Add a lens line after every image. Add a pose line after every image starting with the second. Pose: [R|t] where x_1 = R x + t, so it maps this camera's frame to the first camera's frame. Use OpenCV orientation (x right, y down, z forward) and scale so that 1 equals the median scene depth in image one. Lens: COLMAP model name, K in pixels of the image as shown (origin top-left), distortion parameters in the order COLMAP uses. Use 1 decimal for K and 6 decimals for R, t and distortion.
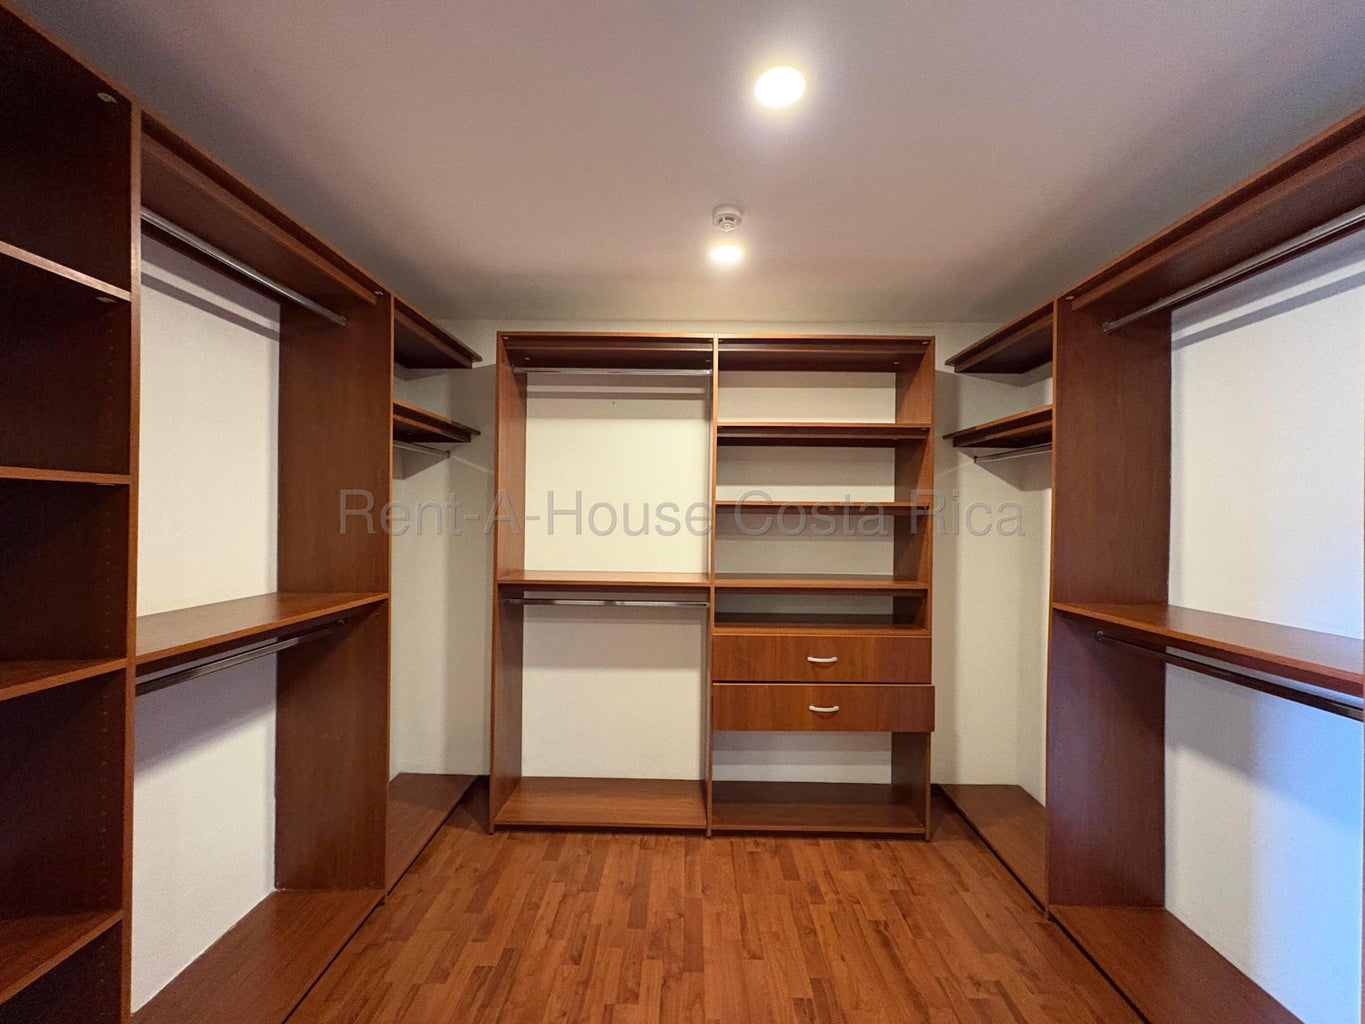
lens RADIAL K [[540.7, 0, 686.5], [0, 540.7, 512.1], [0, 0, 1]] dist [-0.001455, 0.000828]
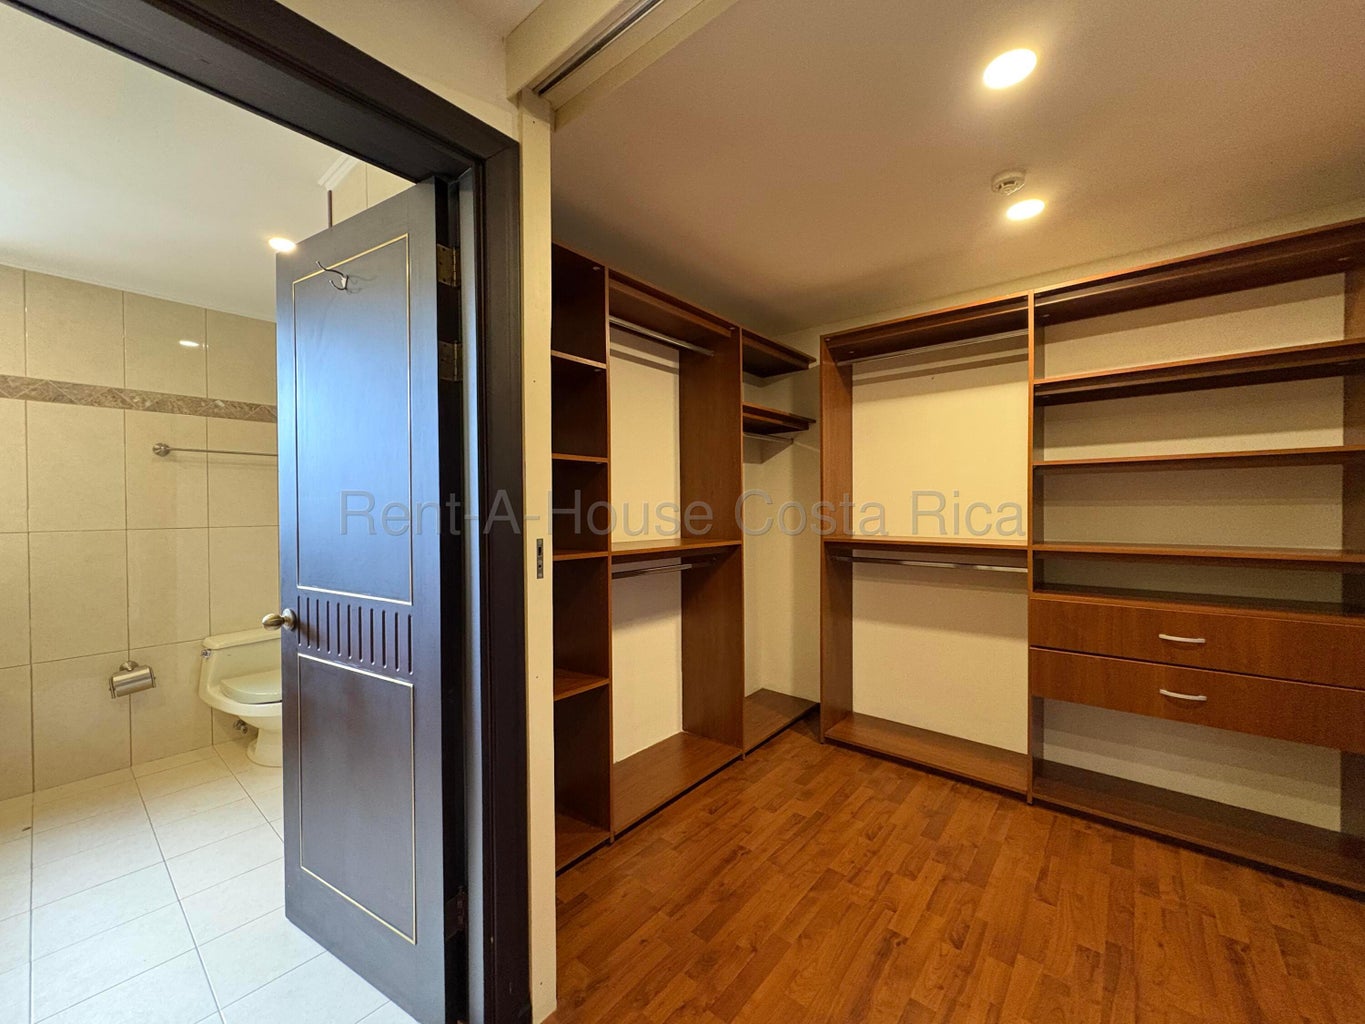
lens RADIAL K [[540.7, 0, 688.9], [0, 540.7, 505.9], [0, 0, 1]] dist [-0.001455, 0.000828]
pose [[0.780332, -0.017539, -0.625119, 0.202774], [0.018758, 0.999813, -0.004636, 0.058632], [0.625084, -0.008108, 0.780515, -0.166010]]
